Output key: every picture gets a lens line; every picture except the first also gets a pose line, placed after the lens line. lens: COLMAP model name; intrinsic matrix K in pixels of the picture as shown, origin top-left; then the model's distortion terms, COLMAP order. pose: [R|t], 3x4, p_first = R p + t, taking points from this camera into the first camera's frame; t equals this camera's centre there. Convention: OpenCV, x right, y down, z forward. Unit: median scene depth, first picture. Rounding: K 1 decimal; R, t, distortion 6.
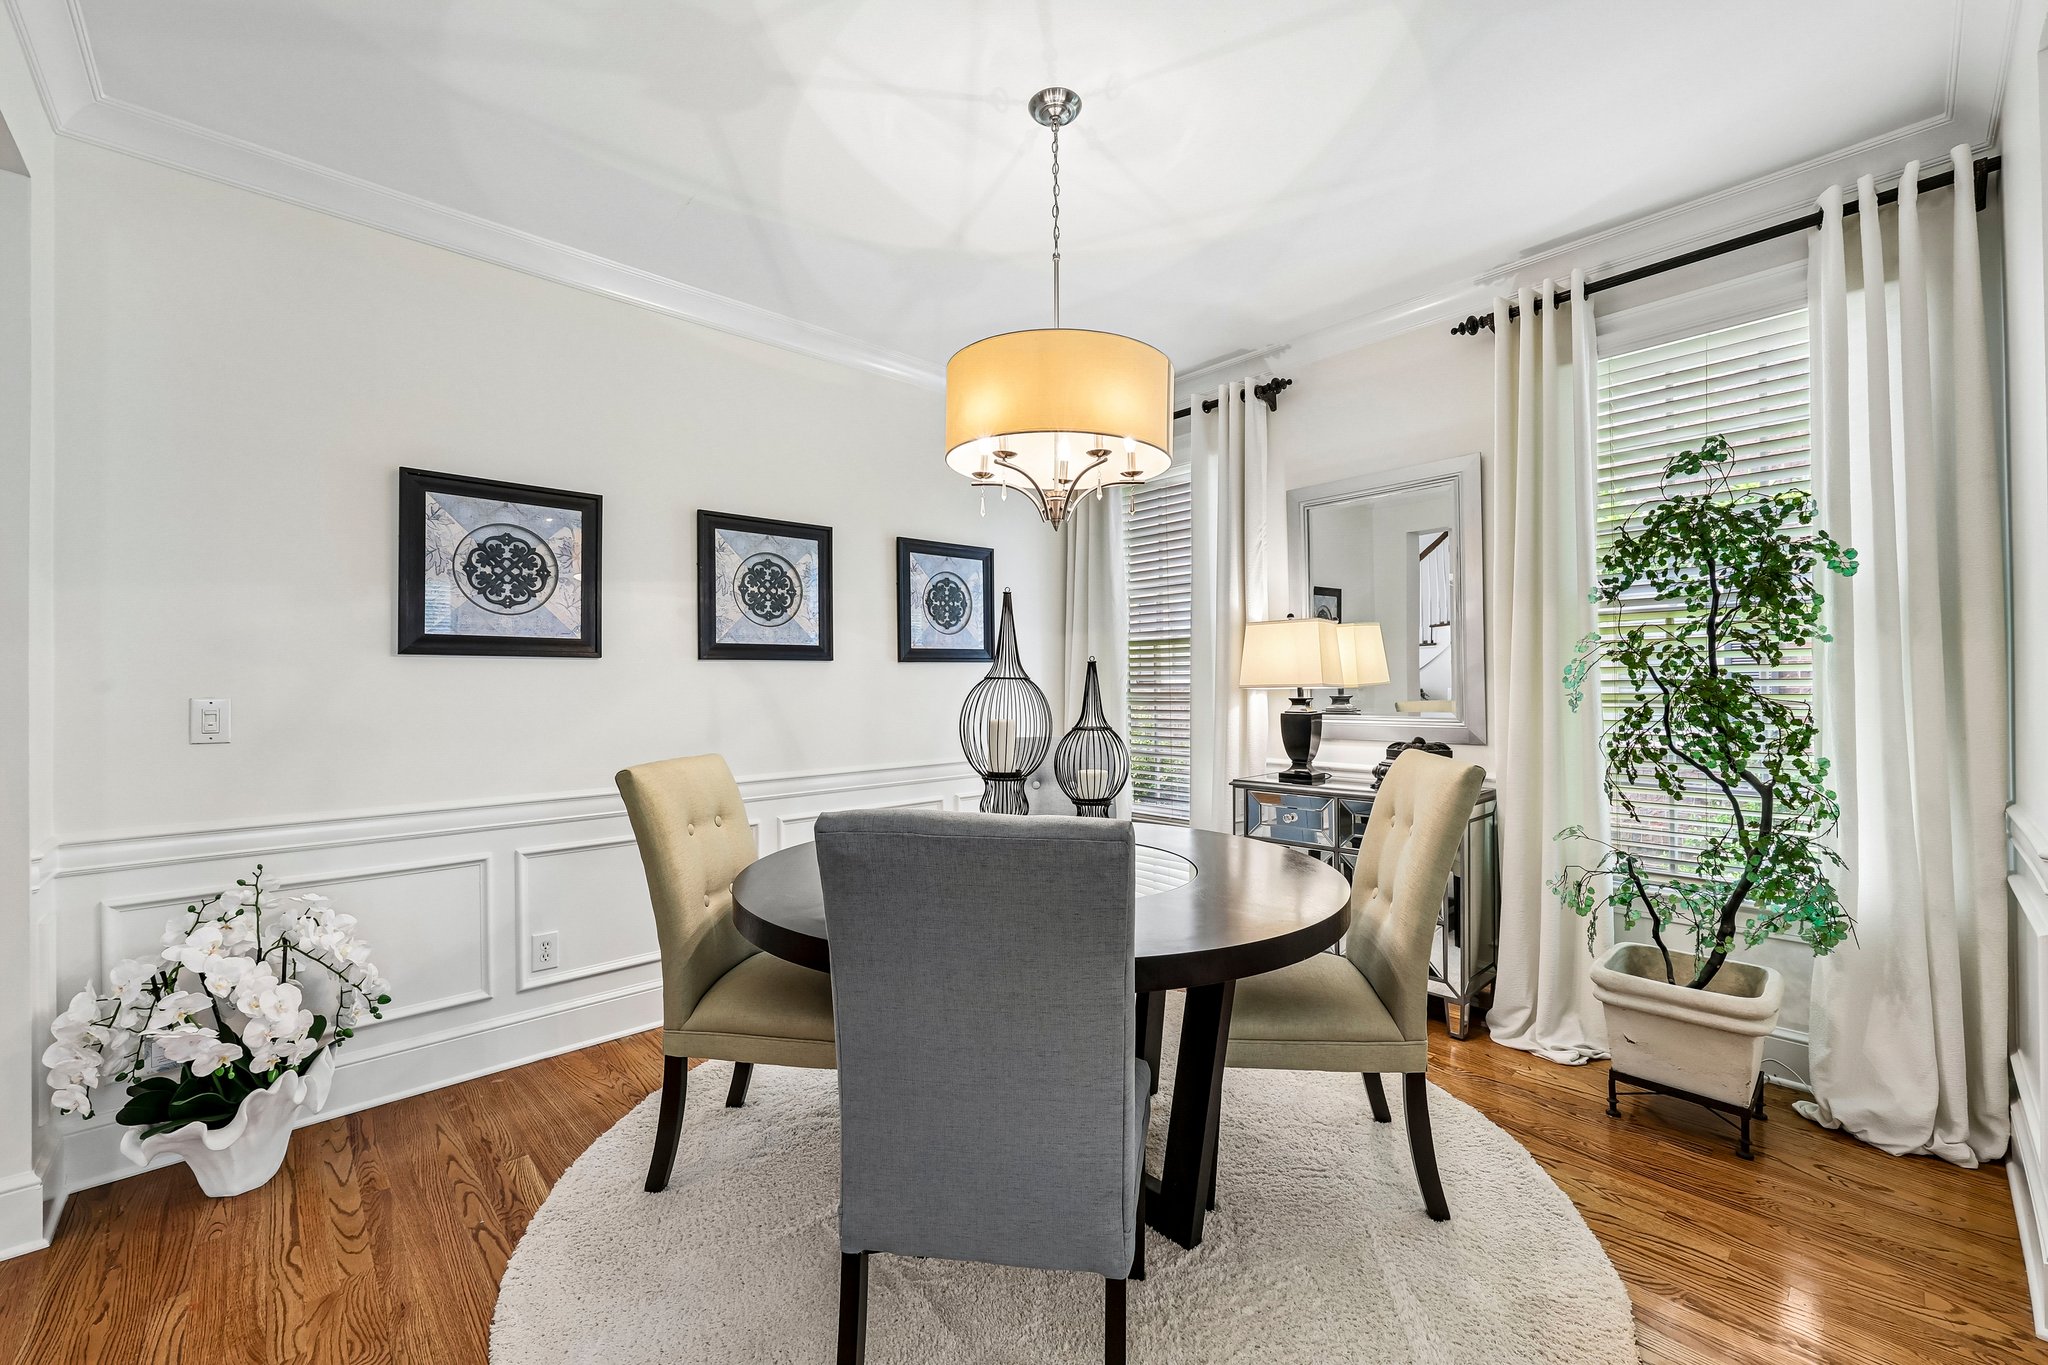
lens RADIAL K [[824.0, 0, 1021.4], [0, 824.0, 676.2], [0, 0, 1]] dist [-0.001886, 0.000305]
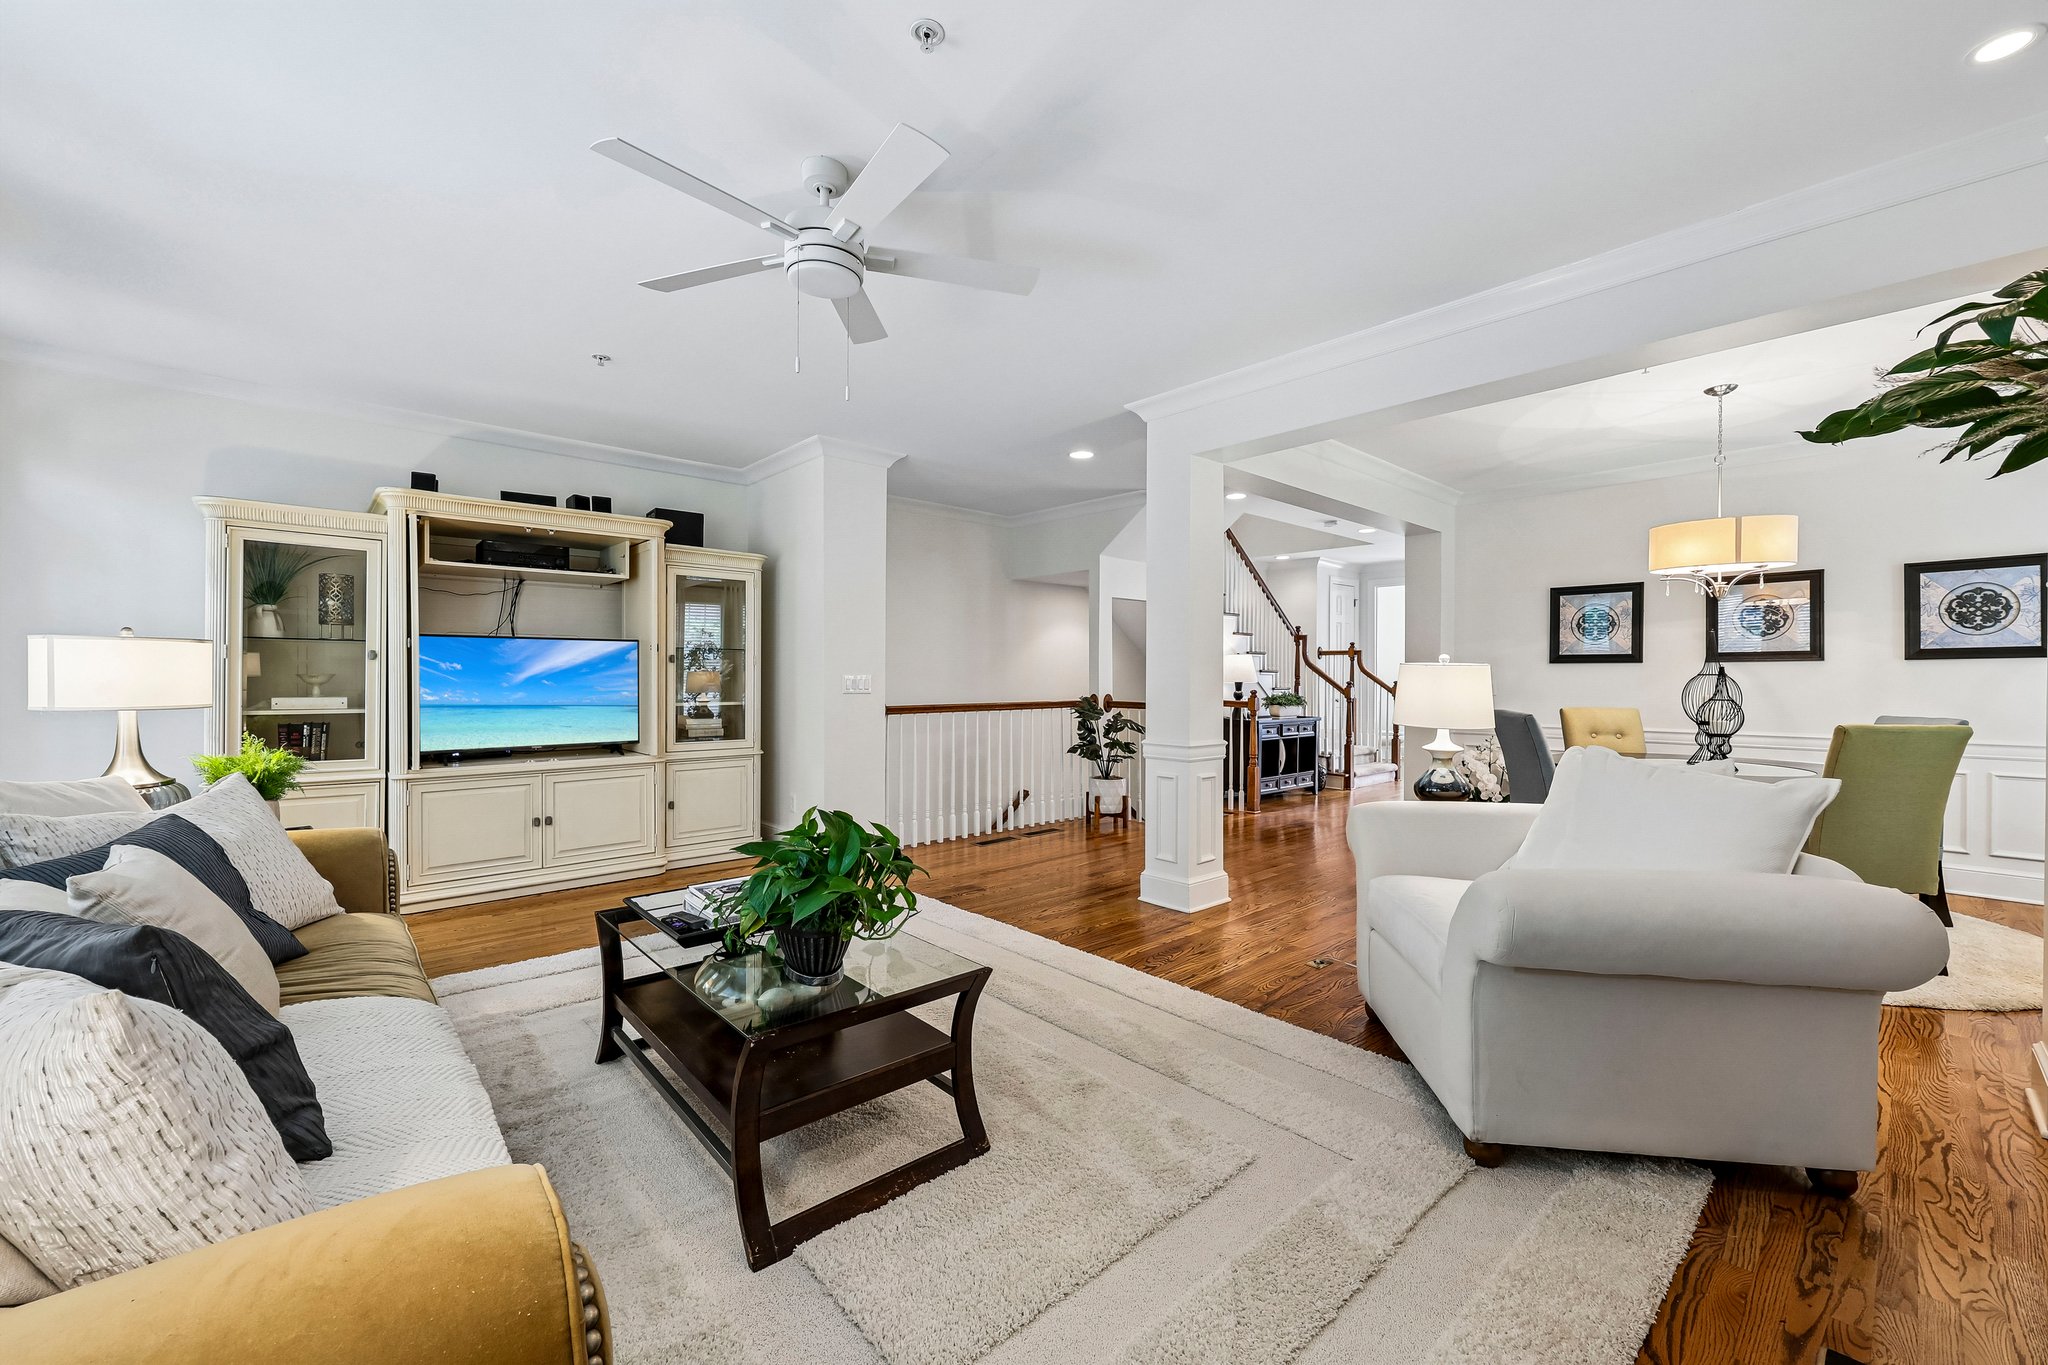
lens RADIAL K [[824.0, 0, 1022.1], [0, 824.0, 676.8], [0, 0, 1]] dist [-0.001886, 0.000305]
pose [[-0.024671, 0.004568, -0.999685, 1.157660], [0.007888, 0.999959, 0.004375, -0.008881], [0.999664, -0.007777, -0.024706, -0.971045]]
